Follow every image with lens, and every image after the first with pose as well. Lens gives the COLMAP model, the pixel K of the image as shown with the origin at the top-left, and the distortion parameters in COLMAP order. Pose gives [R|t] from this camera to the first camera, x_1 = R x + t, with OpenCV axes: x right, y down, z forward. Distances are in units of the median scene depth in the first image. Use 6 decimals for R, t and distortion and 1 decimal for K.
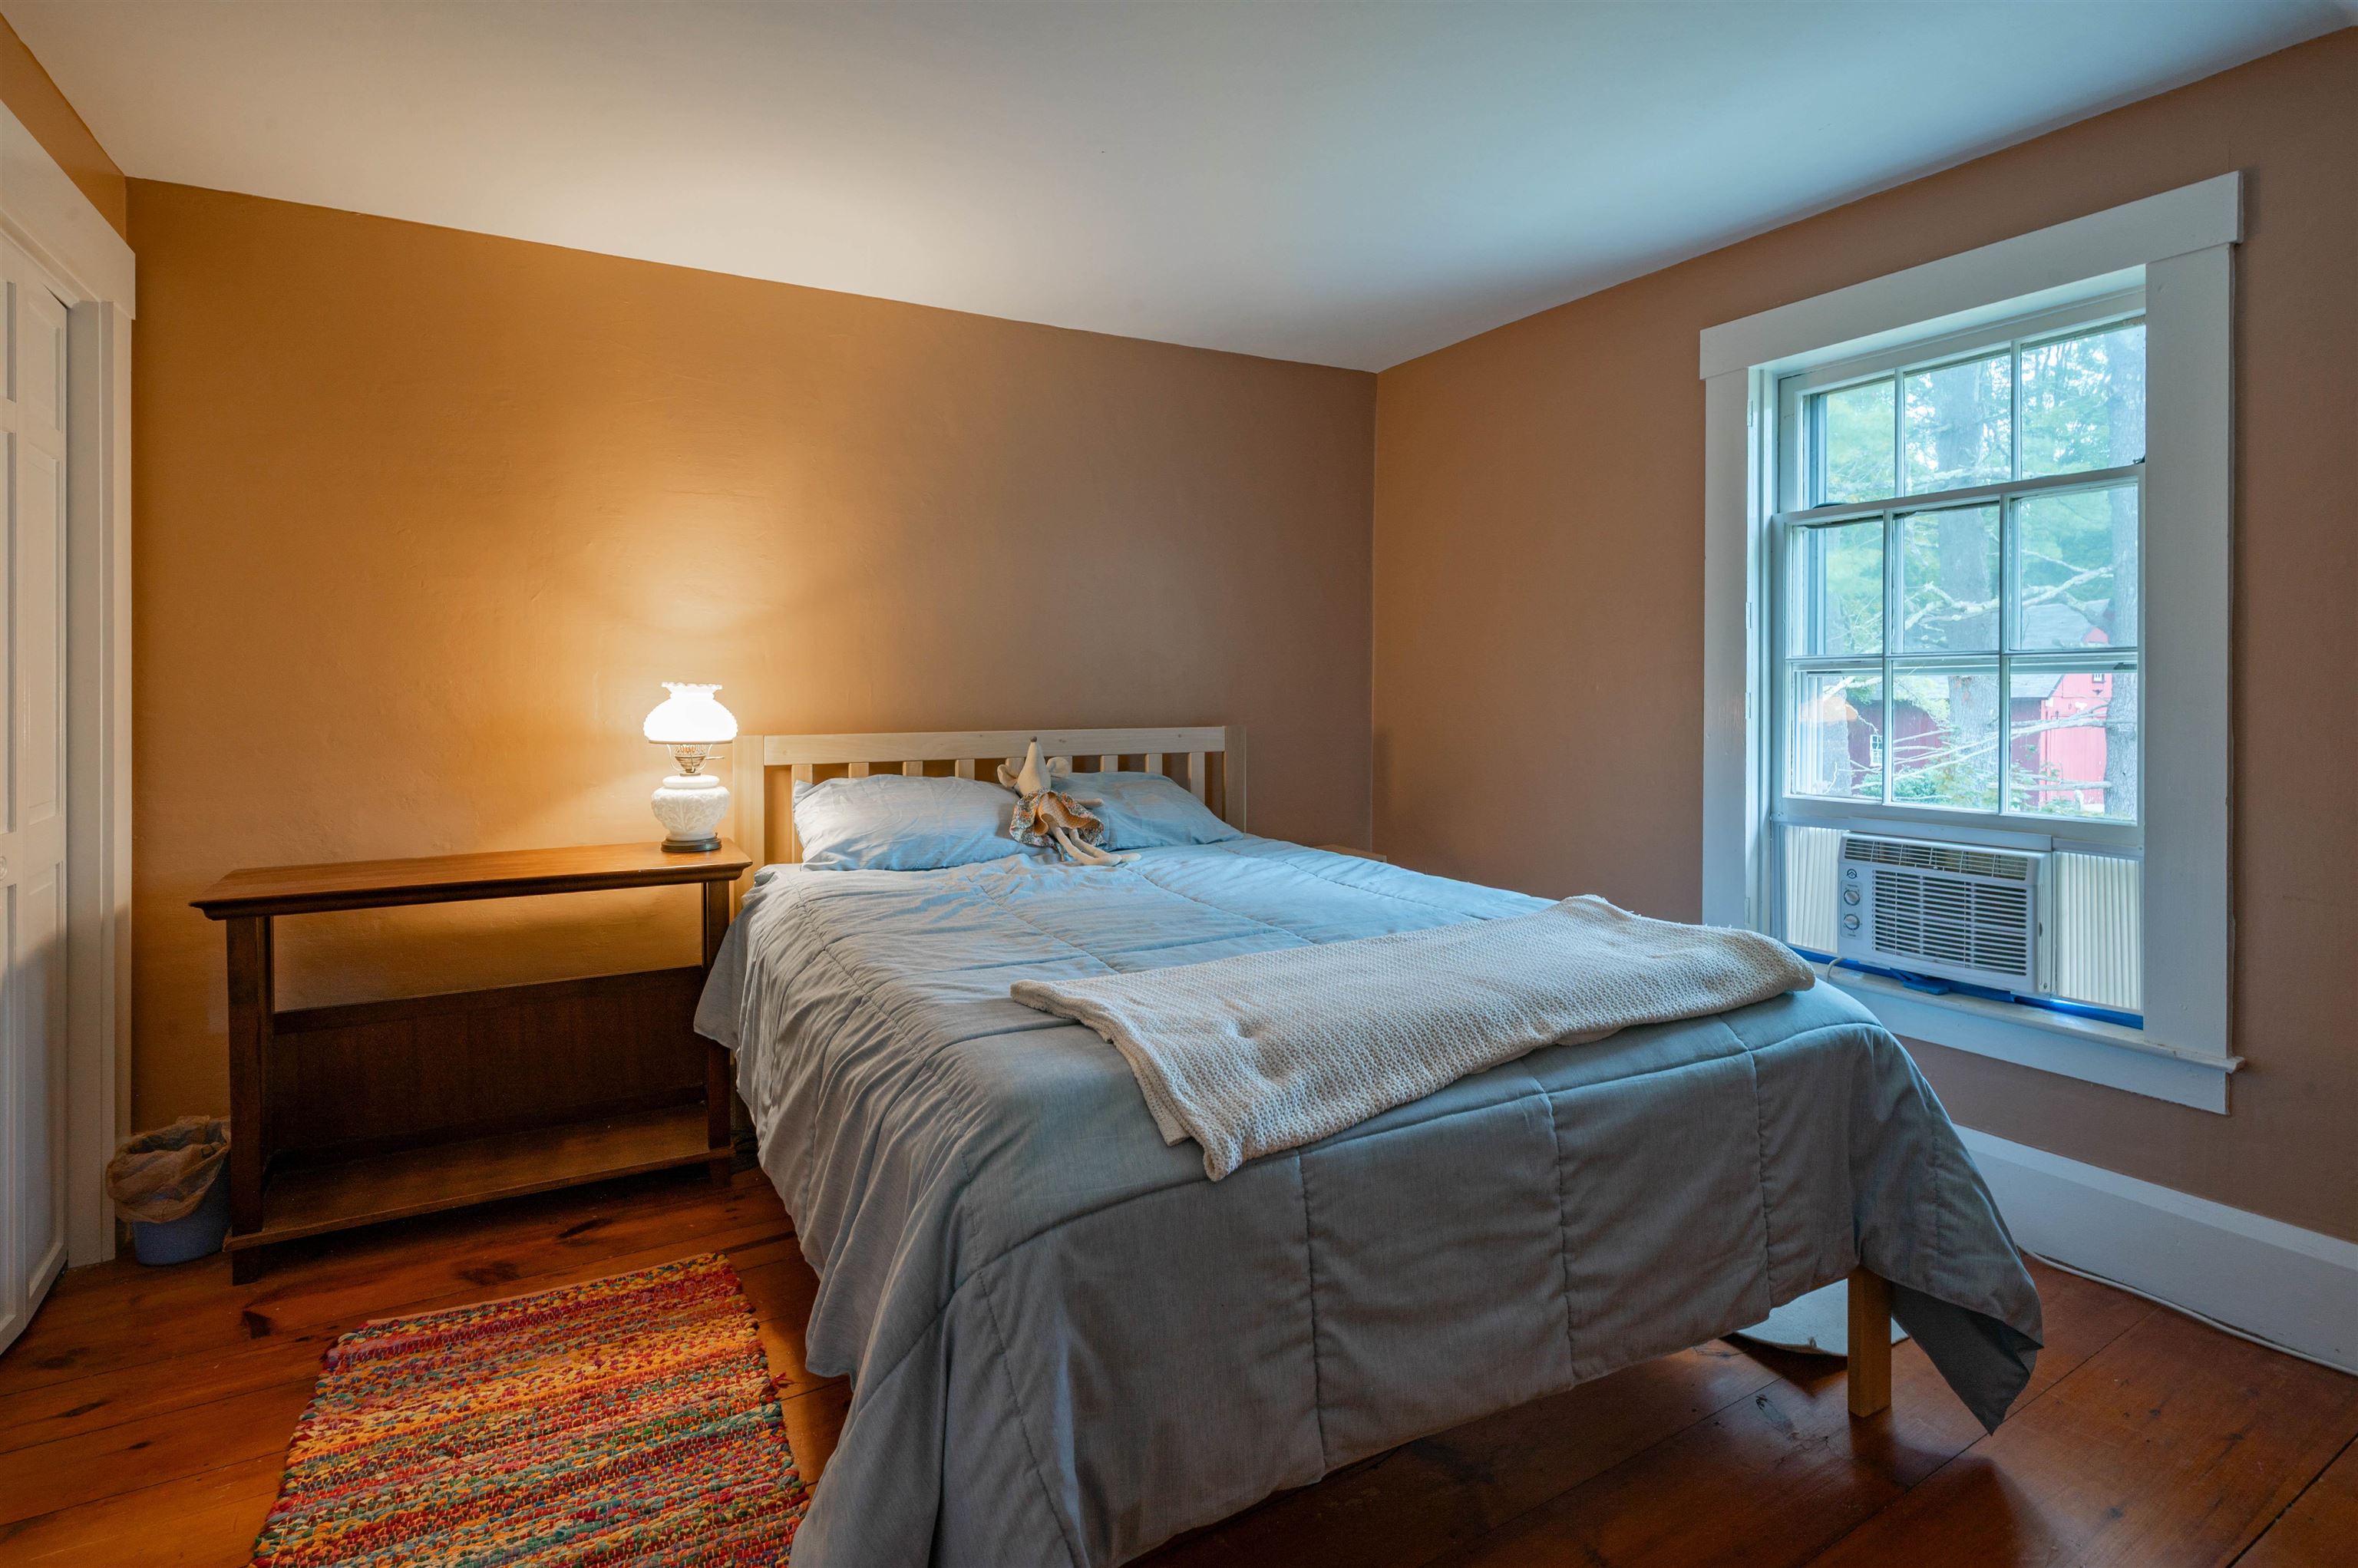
lens RADIAL K [[1147.7, 0, 1168.7], [0, 1147.7, 742.5], [0, 0, 1]] dist [0.000904, -0.000145]
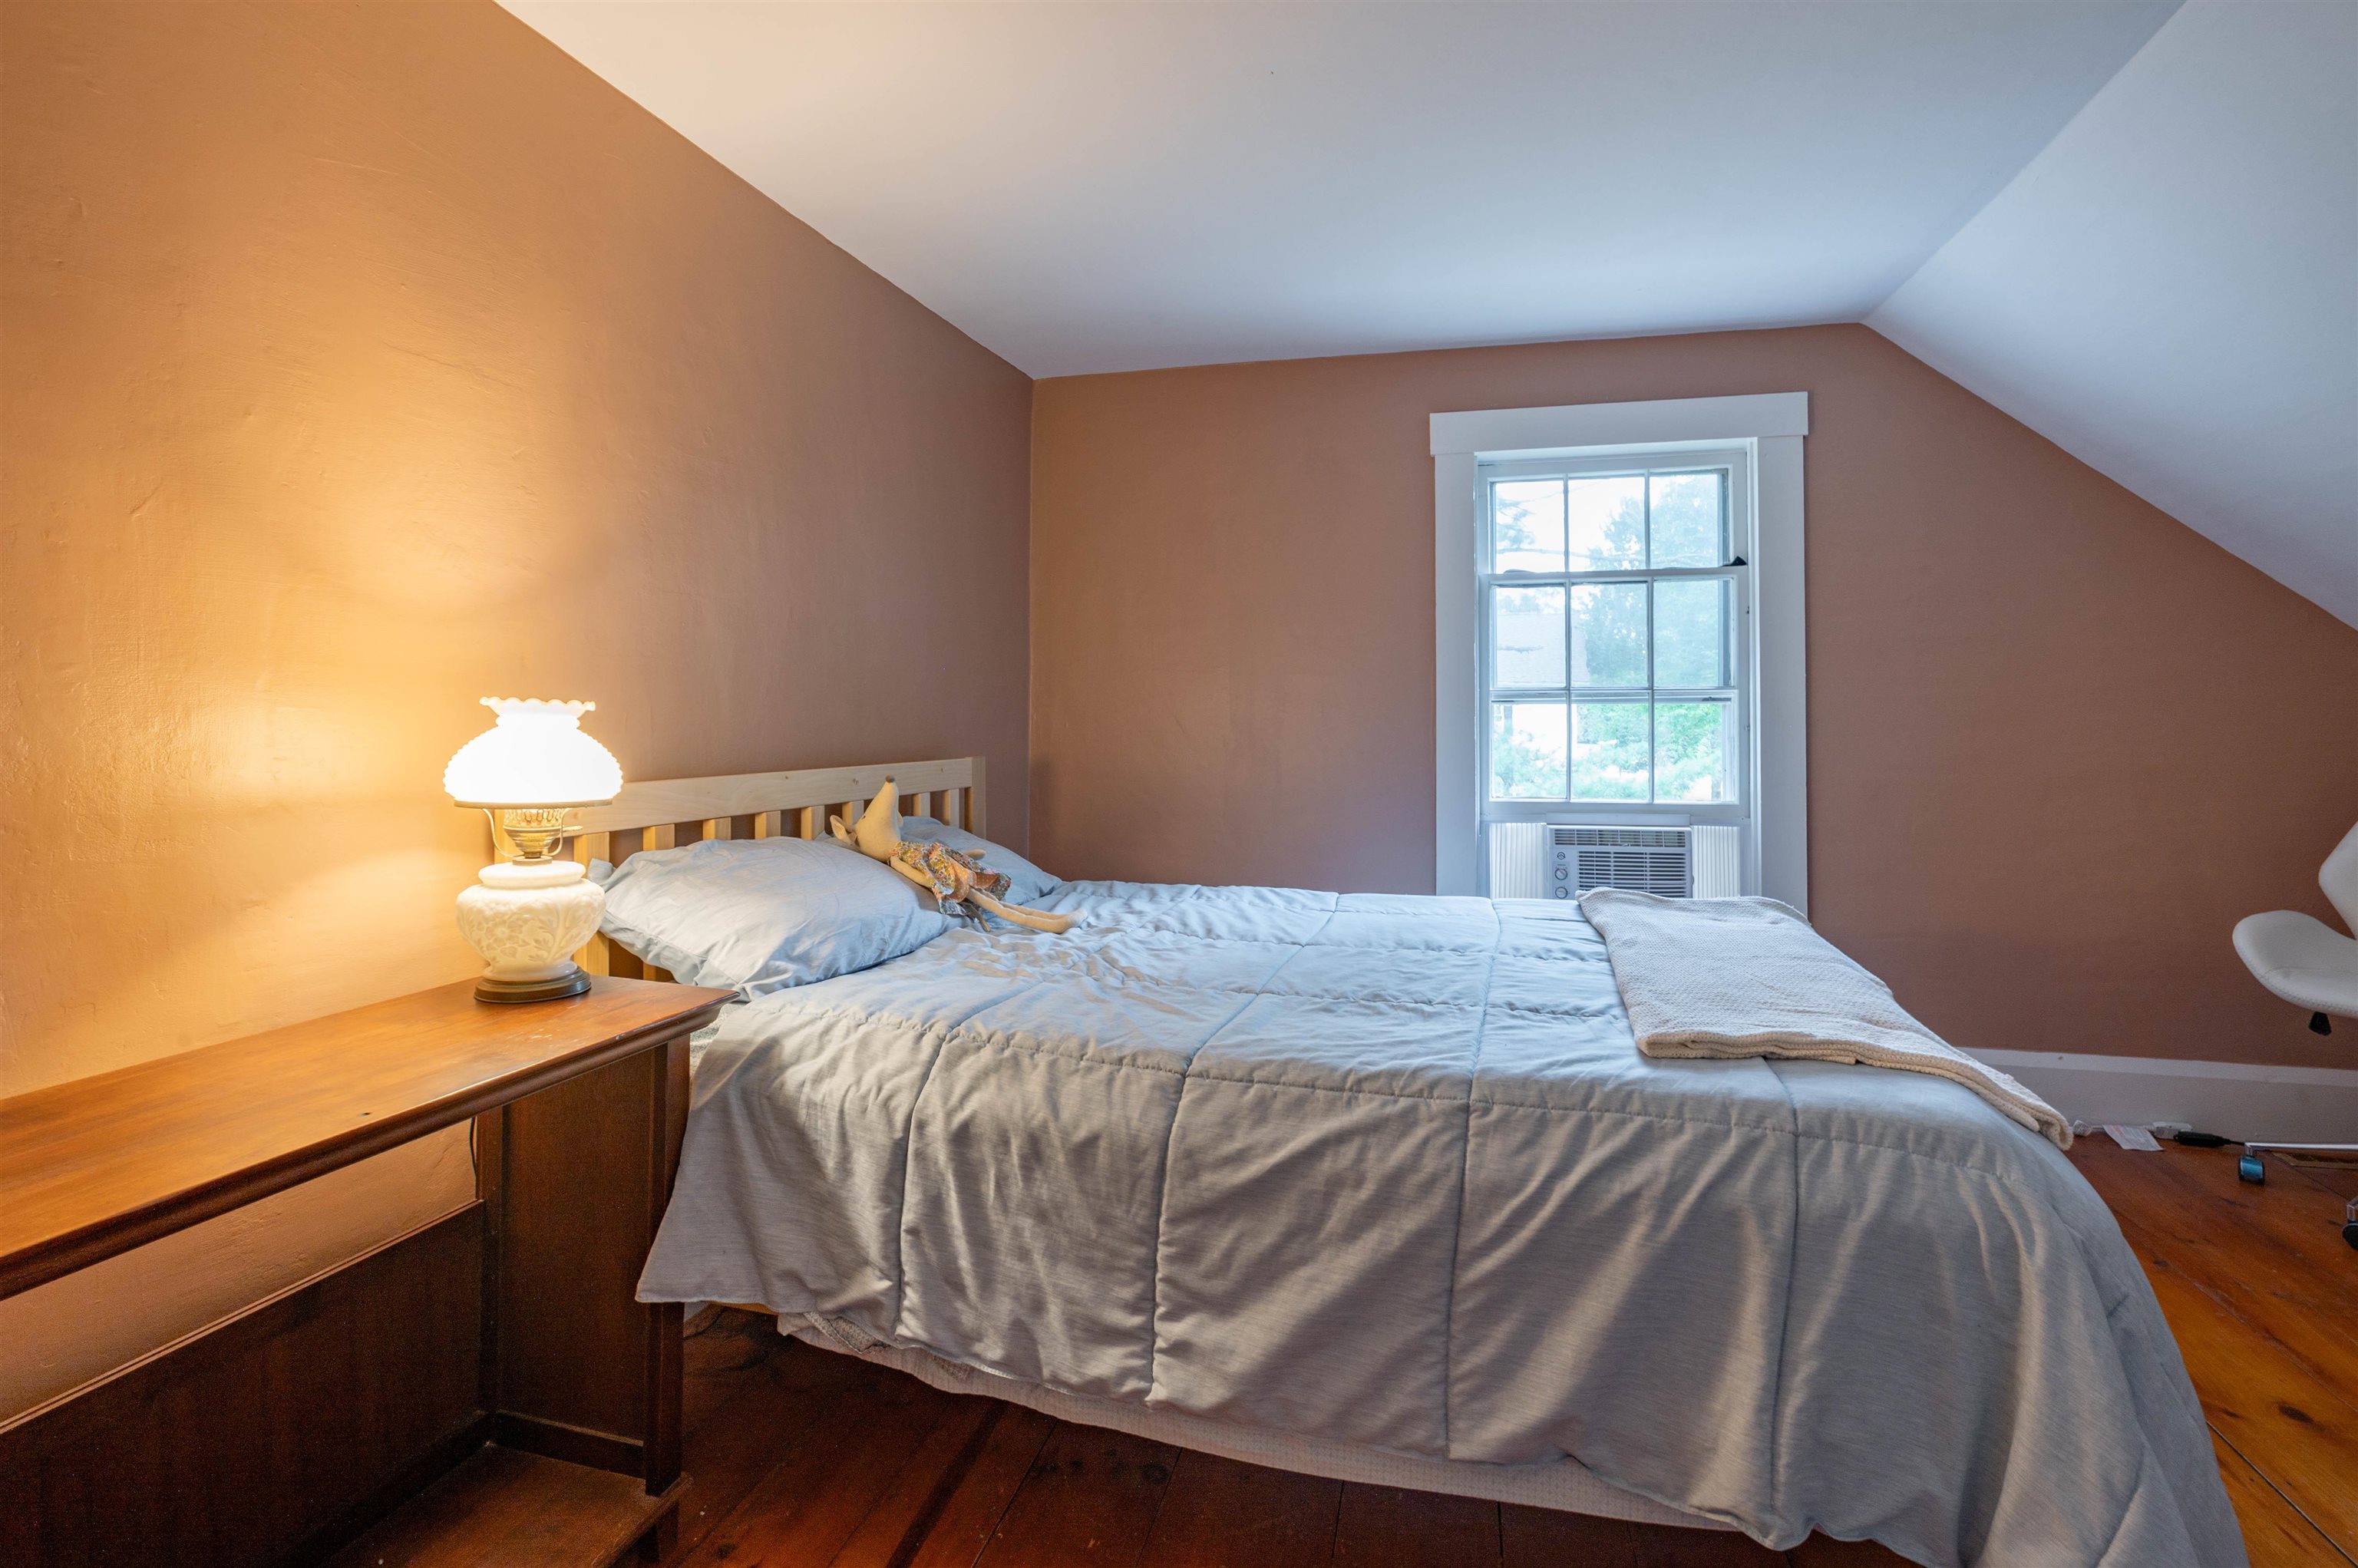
lens RADIAL K [[1172.7, 0, 1183.3], [0, 1172.7, 738.4], [0, 0, 1]] dist [0.002674, -0.000006]
pose [[0.684128, -0.012865, 0.729249, -0.622479], [0.034039, 0.999318, -0.014303, -0.013227], [-0.728567, 0.034608, 0.684099, 0.374848]]
